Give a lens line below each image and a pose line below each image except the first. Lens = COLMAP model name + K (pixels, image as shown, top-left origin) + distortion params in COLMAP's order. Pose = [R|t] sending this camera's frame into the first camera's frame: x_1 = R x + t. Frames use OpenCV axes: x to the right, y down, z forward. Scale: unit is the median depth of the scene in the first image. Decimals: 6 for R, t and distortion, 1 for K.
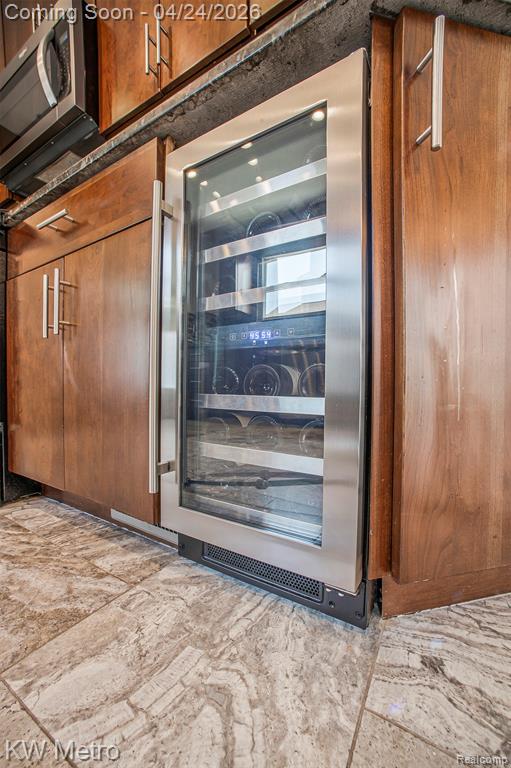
lens RADIAL K [[316.9, 0, 251.4], [0, 316.9, 389.0], [0, 0, 1]] dist [-0.034215, 0.008784]
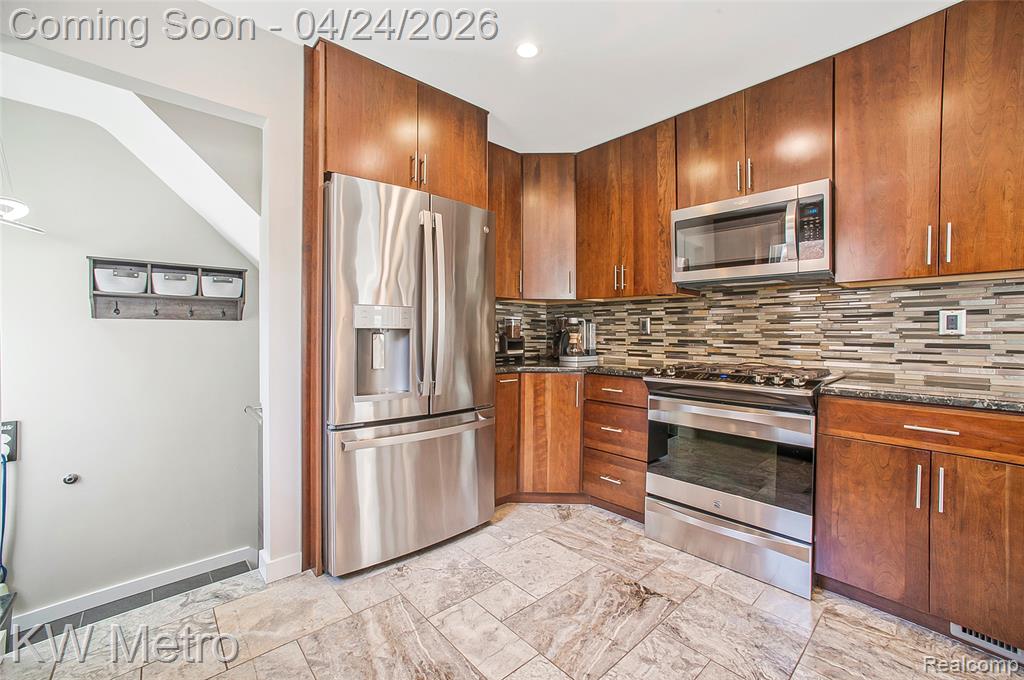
lens RADIAL K [[422.6, 0, 509.9], [0, 422.6, 339.7], [0, 0, 1]] dist [-0.034215, 0.008784]
pose [[0.959018, 0.007145, -0.283254, -2.923638], [-0.003767, 0.999915, 0.012468, -1.461698], [0.283319, -0.010890, 0.958964, -2.083077]]
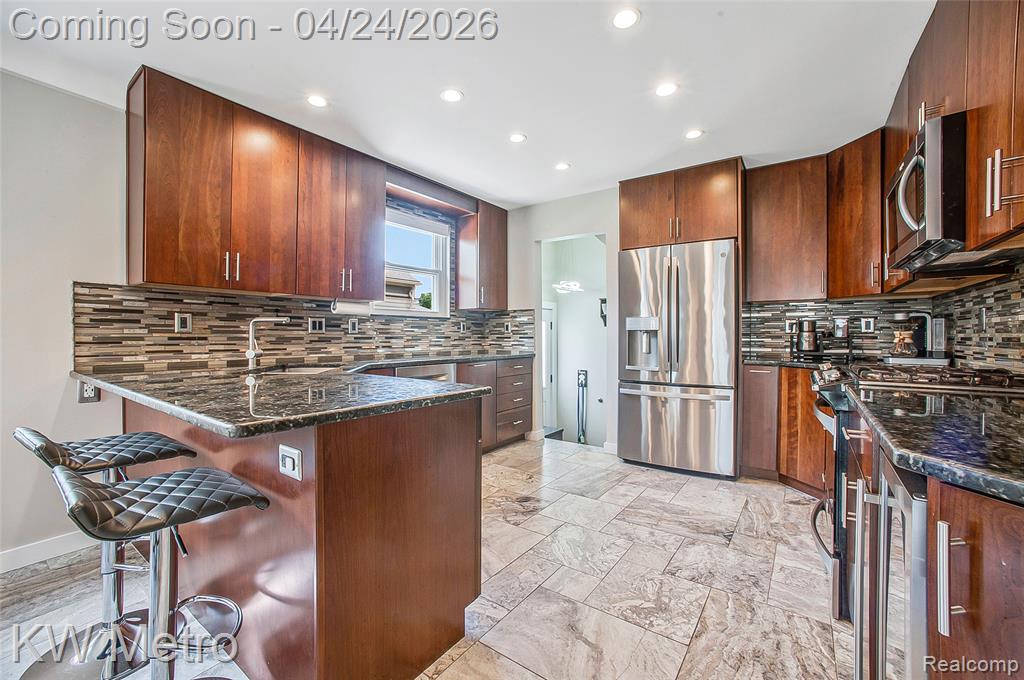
lens RADIAL K [[422.6, 0, 509.9], [0, 422.6, 339.7], [0, 0, 1]] dist [-0.034215, 0.008784]
pose [[-0.082826, 0.006725, -0.996541, 1.665900], [-0.010063, 0.999921, 0.007584, -1.363655], [0.996513, 0.010657, -0.082752, -0.364399]]
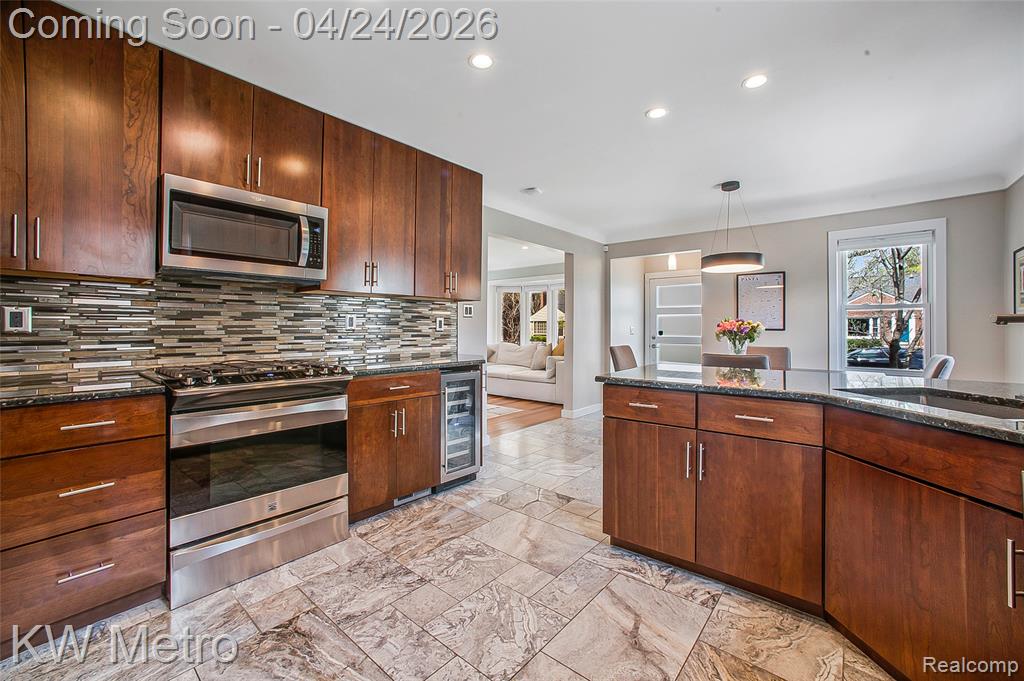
lens RADIAL K [[422.6, 0, 509.3], [0, 422.6, 323.8], [0, 0, 1]] dist [-0.034215, 0.008784]
pose [[0.158938, 0.007060, 0.987263, -5.501673], [0.012681, 0.999877, -0.009192, -1.474012], [-0.987207, 0.013980, 0.158829, -0.582362]]
